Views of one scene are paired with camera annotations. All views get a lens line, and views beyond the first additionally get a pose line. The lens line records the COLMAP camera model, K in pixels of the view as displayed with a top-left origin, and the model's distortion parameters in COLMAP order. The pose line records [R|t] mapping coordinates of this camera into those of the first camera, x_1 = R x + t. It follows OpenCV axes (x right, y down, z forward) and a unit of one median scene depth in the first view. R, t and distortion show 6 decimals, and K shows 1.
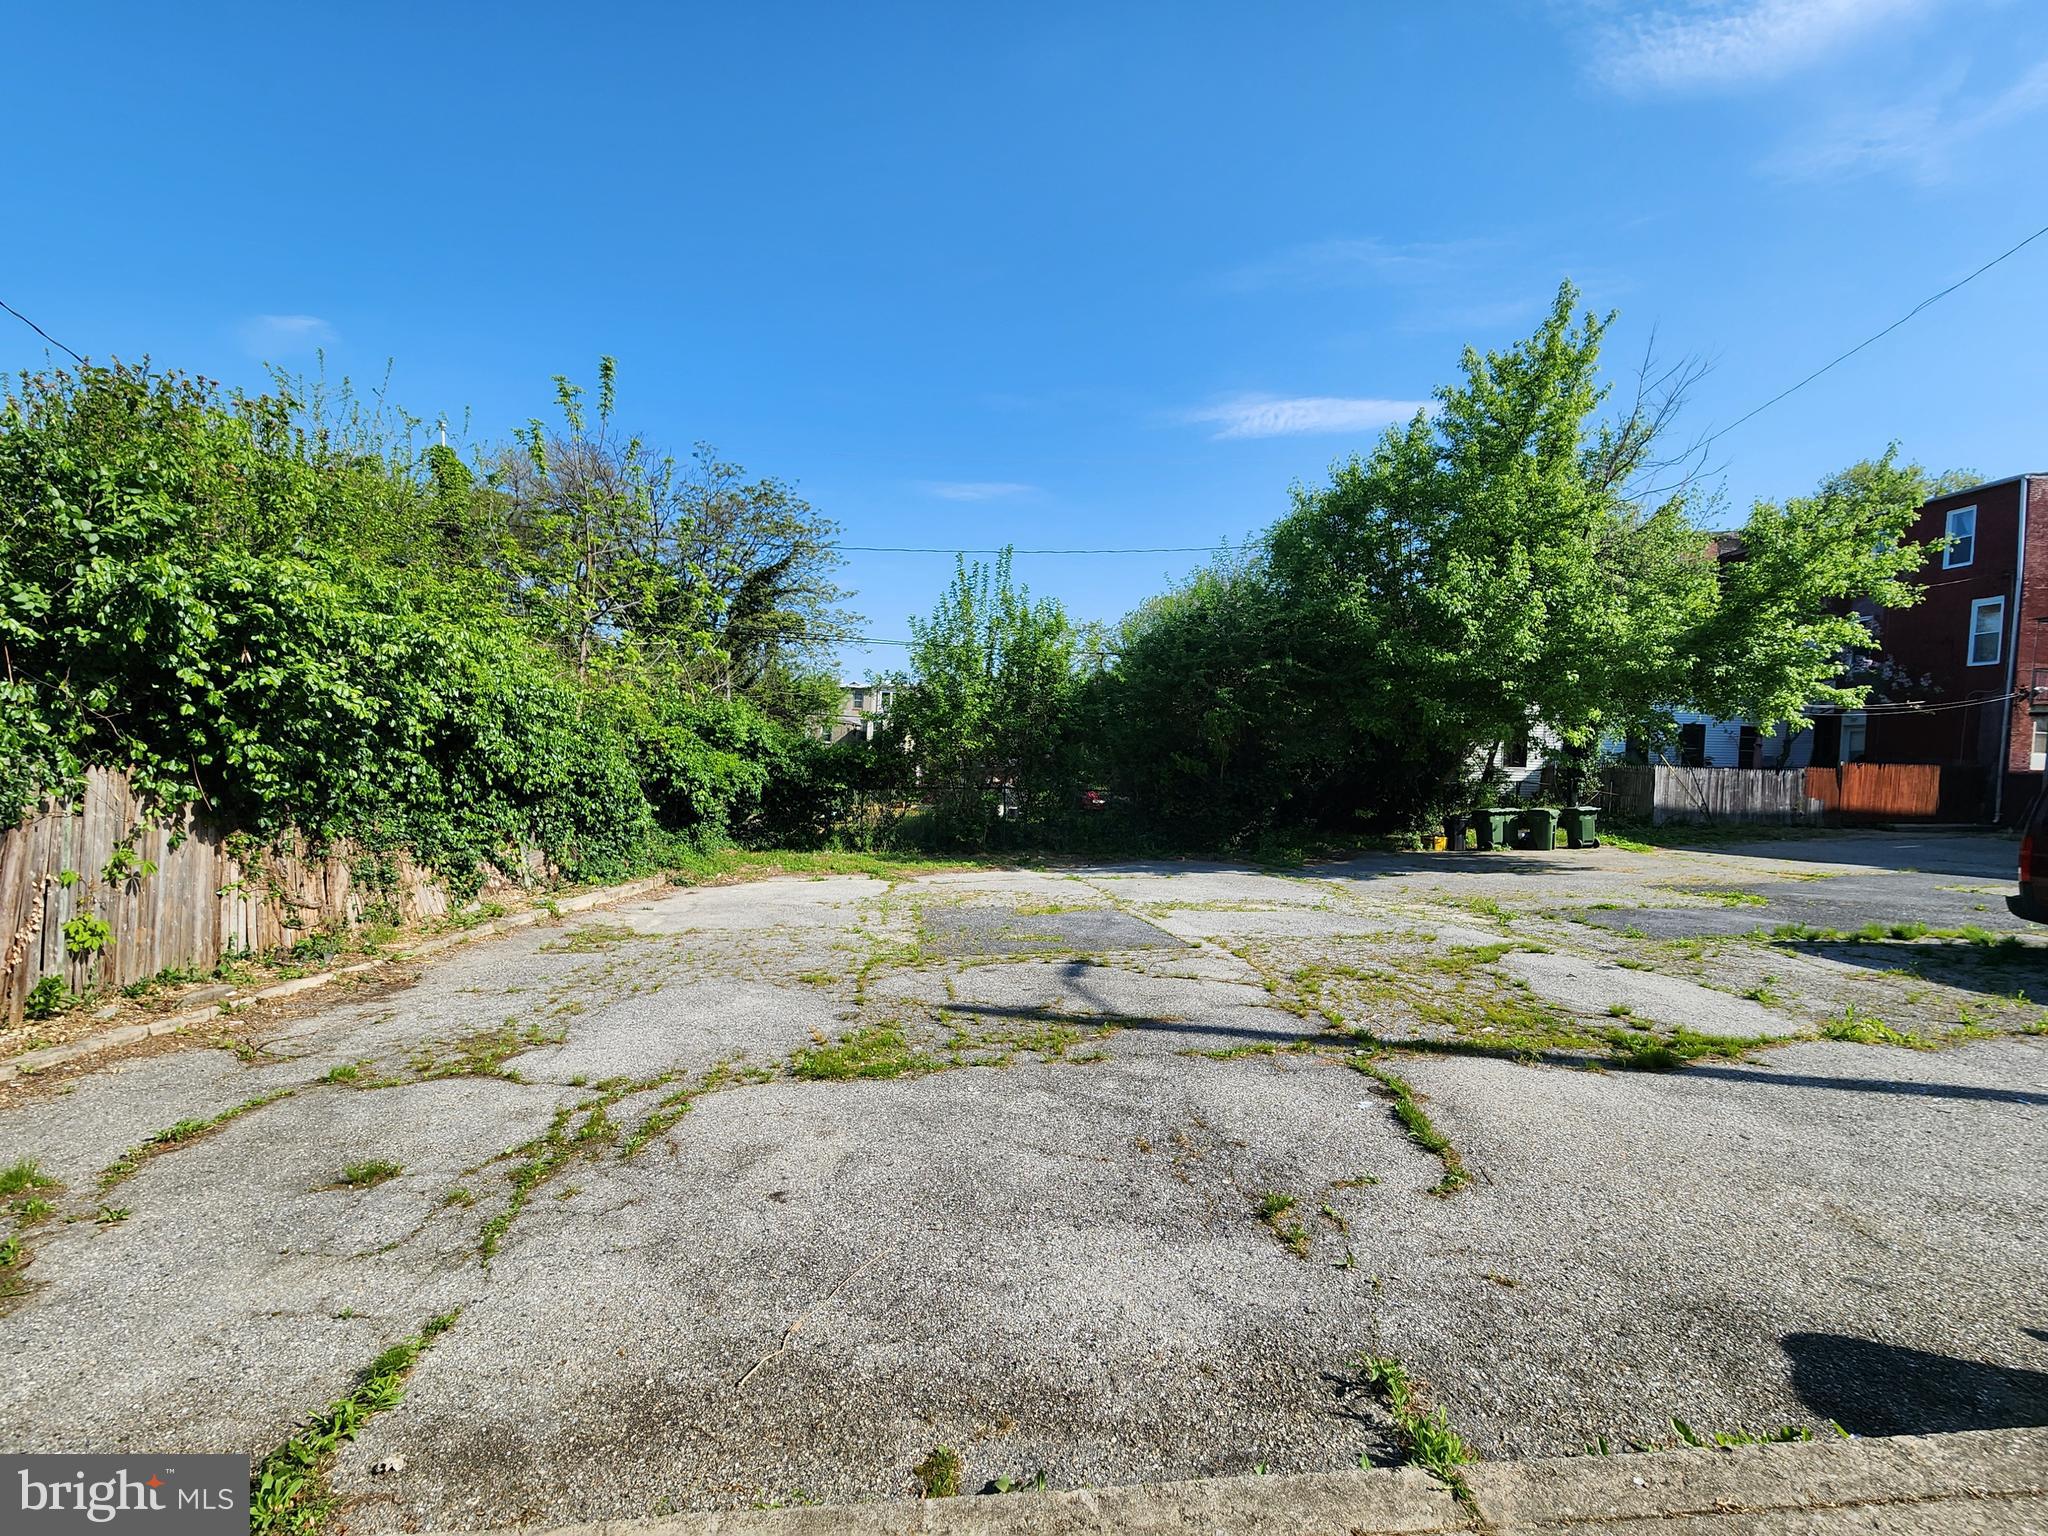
lens RADIAL K [[818.4, 0, 1048.6], [0, 818.4, 769.4], [0, 0, 1]] dist [-0.000708, 0.000255]
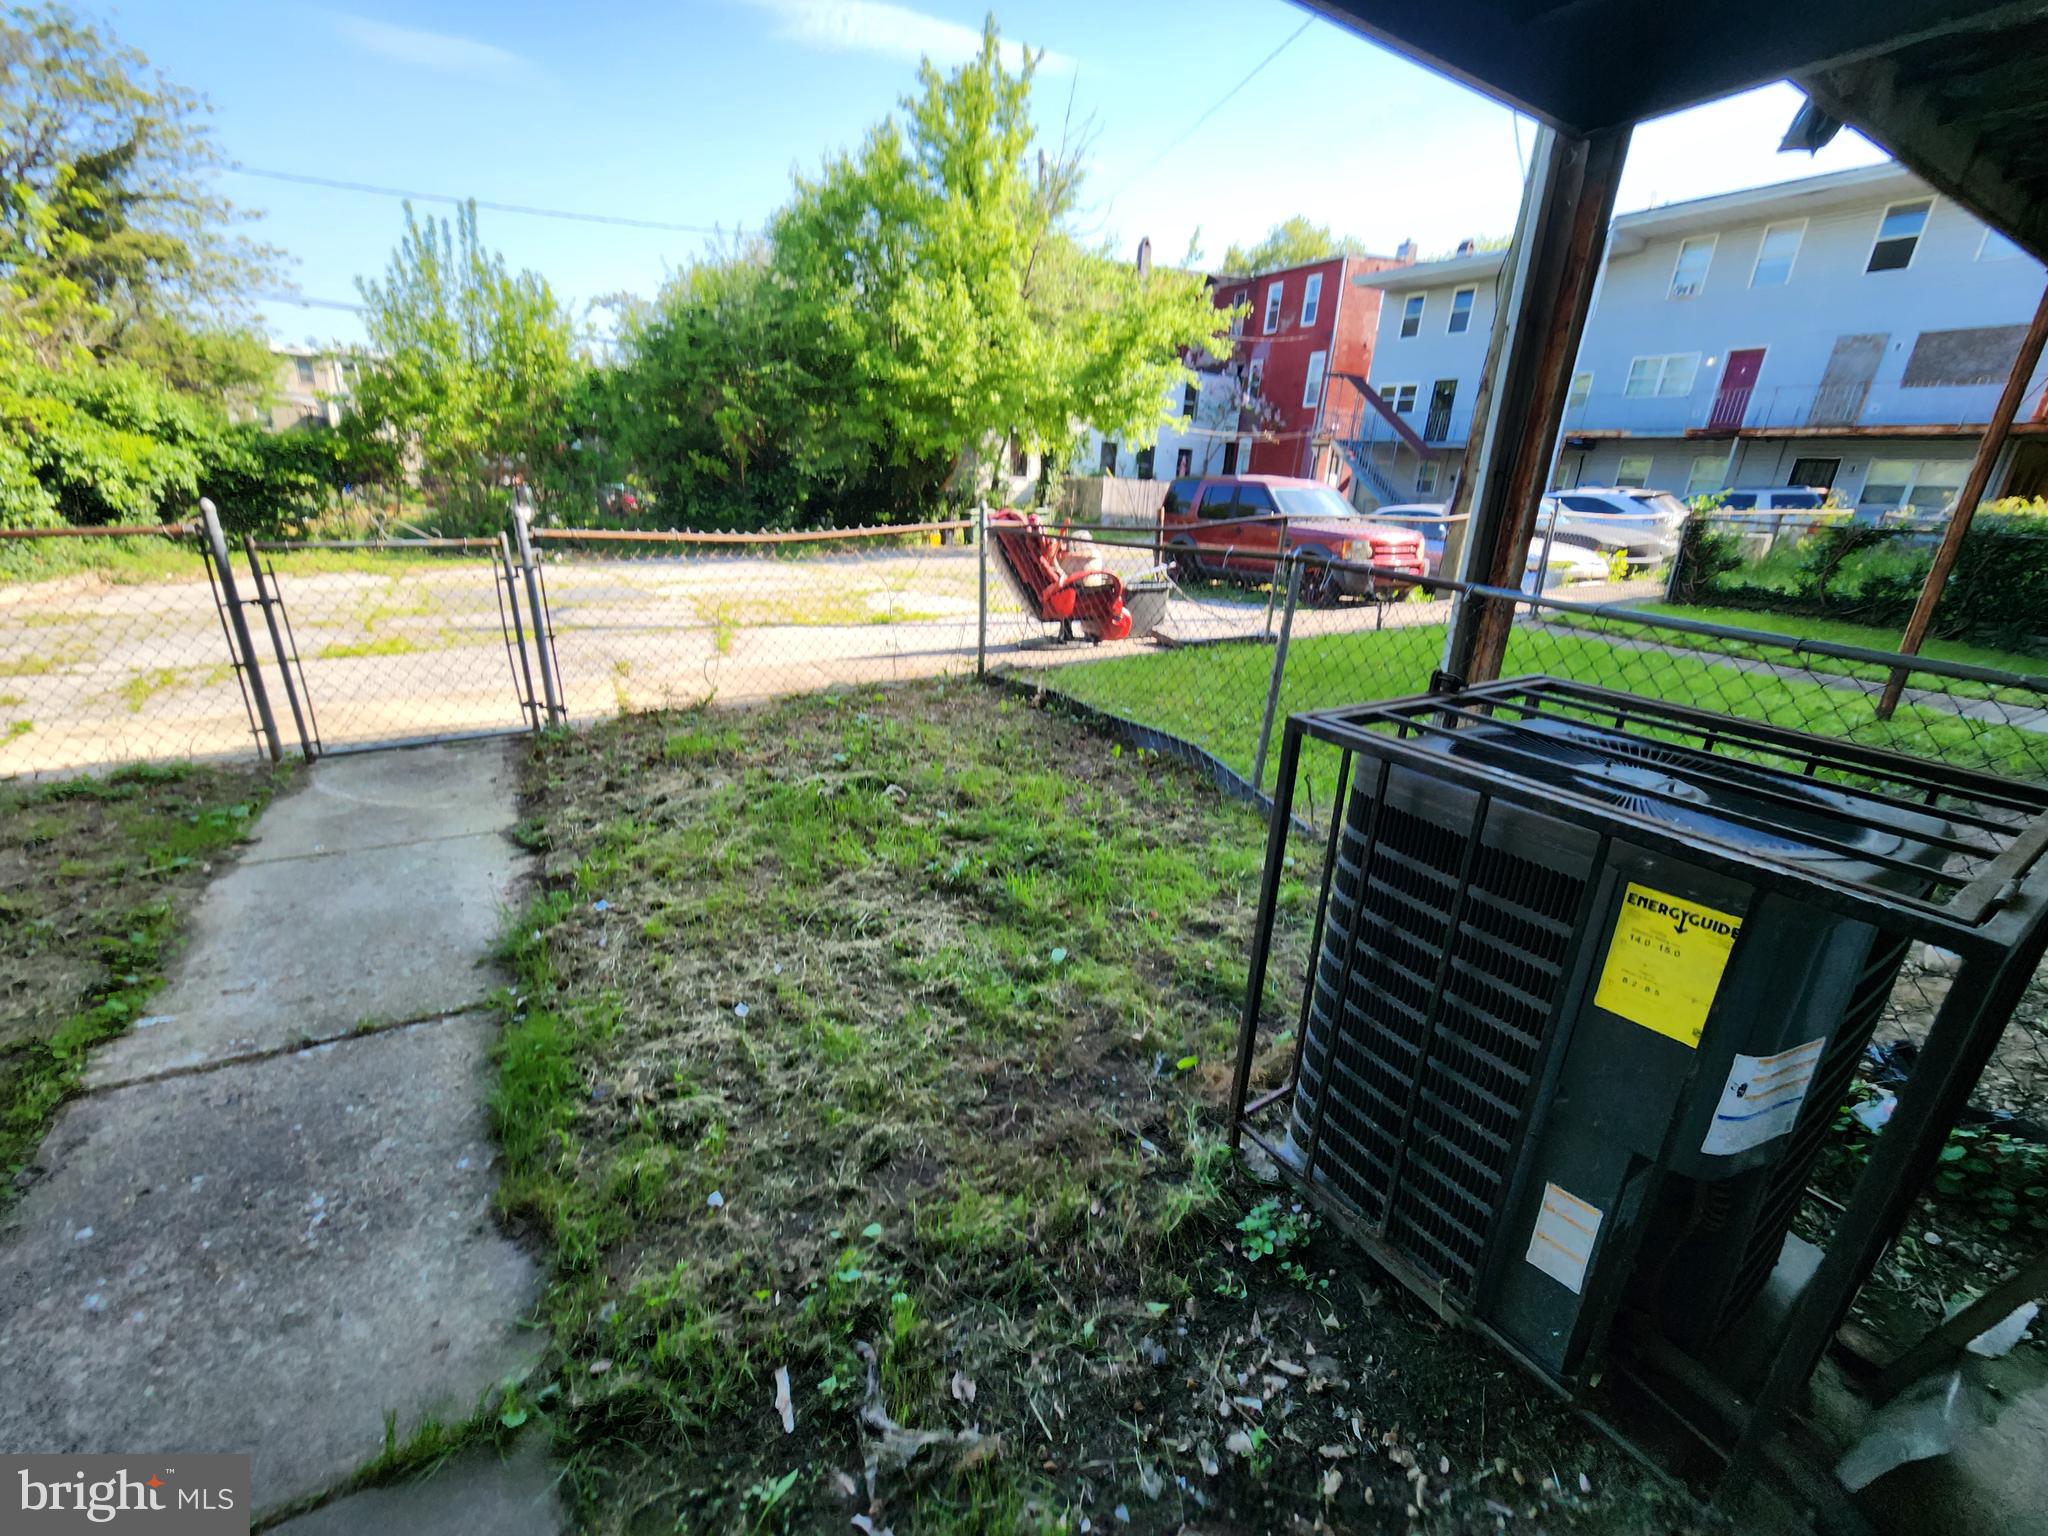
lens RADIAL K [[834.3, 0, 1024.7], [0, 834.3, 785.7], [0, 0, 1]] dist [0.004904, -0.005415]
pose [[0.907265, -0.124693, 0.401650, 0.065613], [-0.019618, 0.941448, 0.336588, 0.015774], [-0.420102, -0.313253, 0.851696, -0.279516]]
